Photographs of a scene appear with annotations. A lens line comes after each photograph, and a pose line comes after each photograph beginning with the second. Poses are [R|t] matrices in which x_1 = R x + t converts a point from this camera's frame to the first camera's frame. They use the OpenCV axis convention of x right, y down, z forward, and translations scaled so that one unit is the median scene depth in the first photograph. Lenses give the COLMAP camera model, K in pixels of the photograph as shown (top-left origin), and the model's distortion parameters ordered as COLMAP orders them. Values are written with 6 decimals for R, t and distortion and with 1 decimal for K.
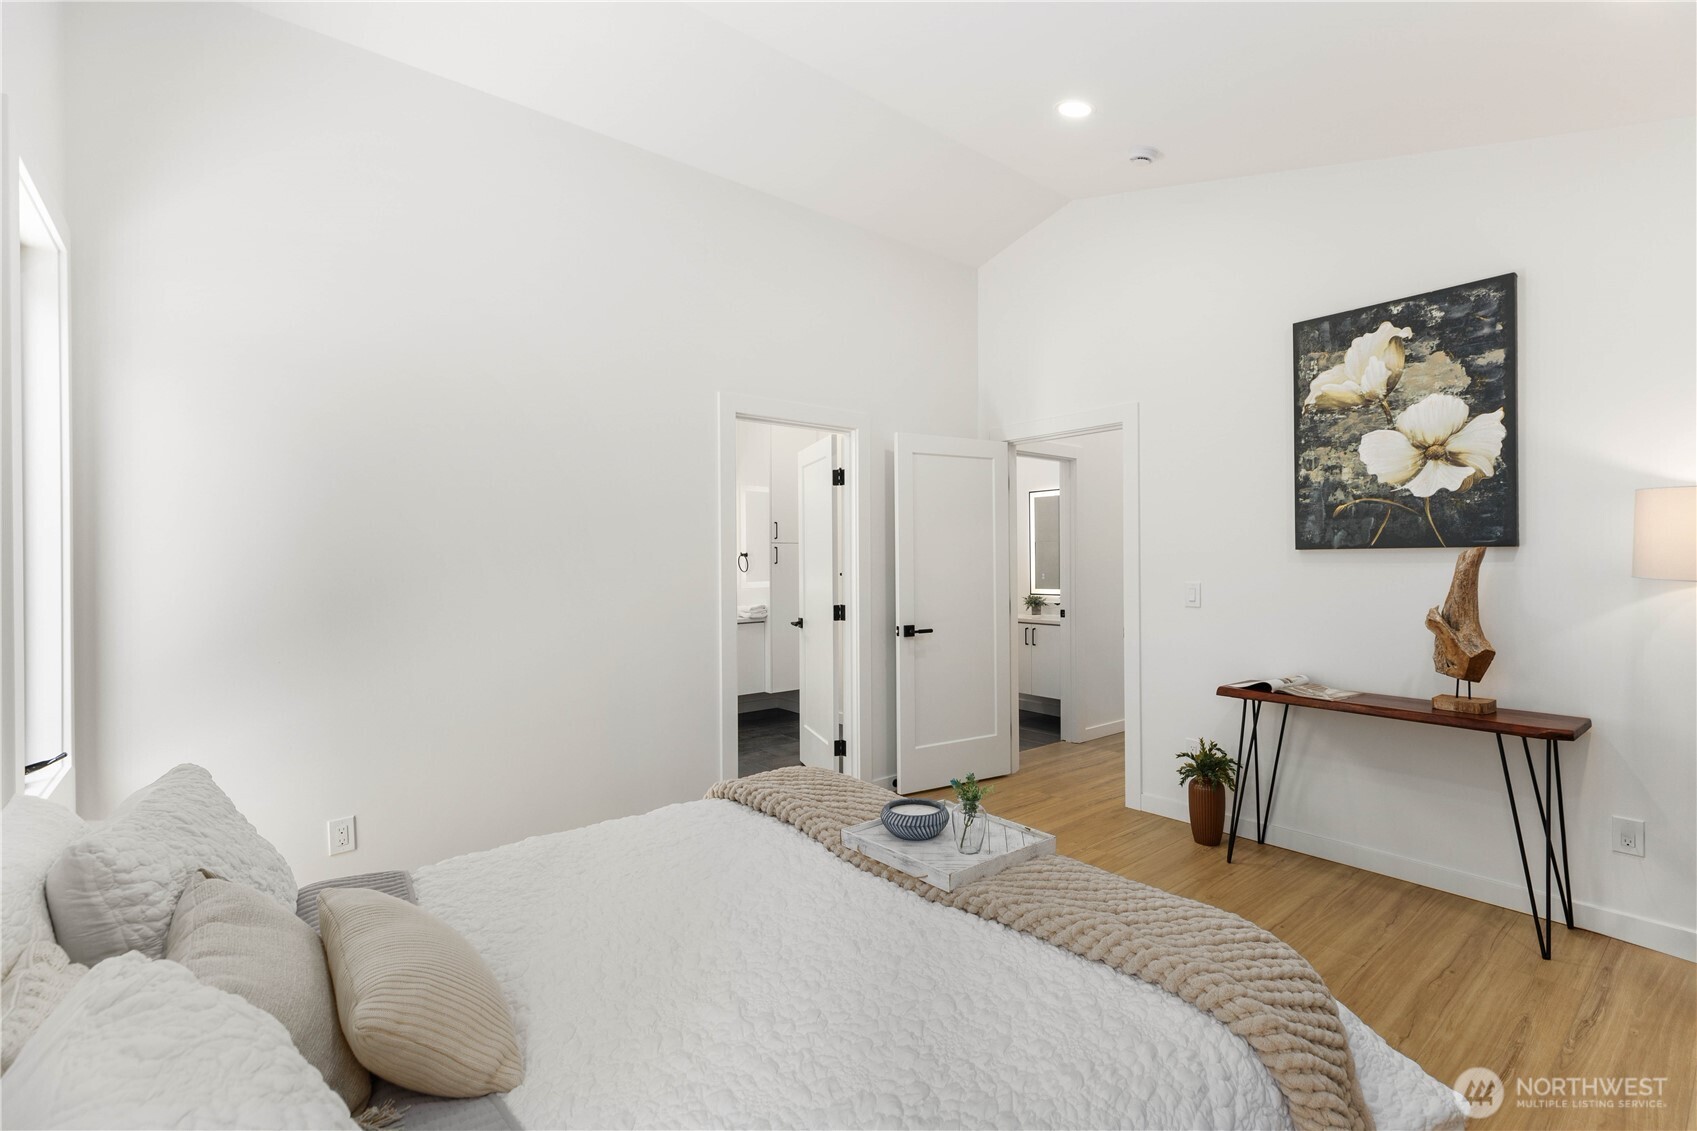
lens RADIAL K [[763.8, 0, 848.5], [0, 763.8, 565.5], [0, 0, 1]] dist [0.002593, -0.000195]
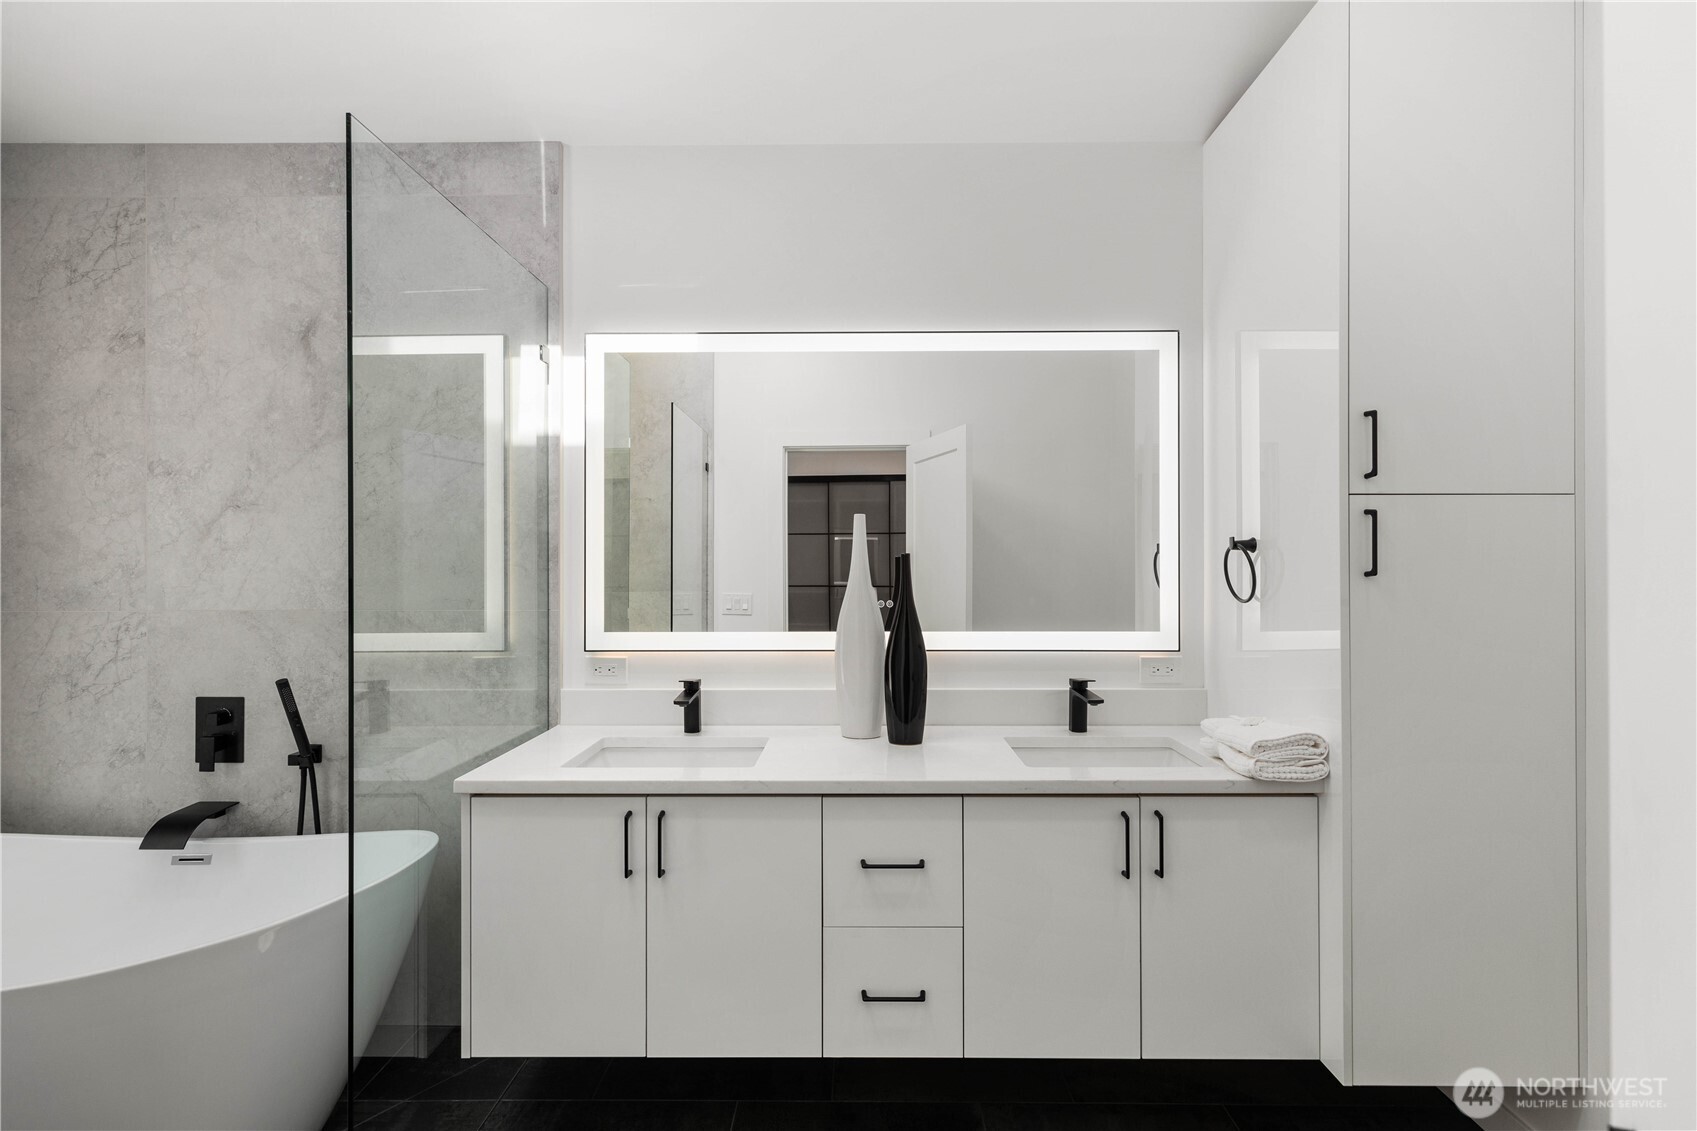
lens RADIAL K [[763.8, 0, 848.5], [0, 763.8, 565.5], [0, 0, 1]] dist [0.002593, -0.000195]
pose [[0.776657, -0.002211, -0.629920, -0.069730], [-0.001910, 0.999981, -0.005865, -0.004108], [0.629921, 0.005758, 0.776638, 0.693405]]
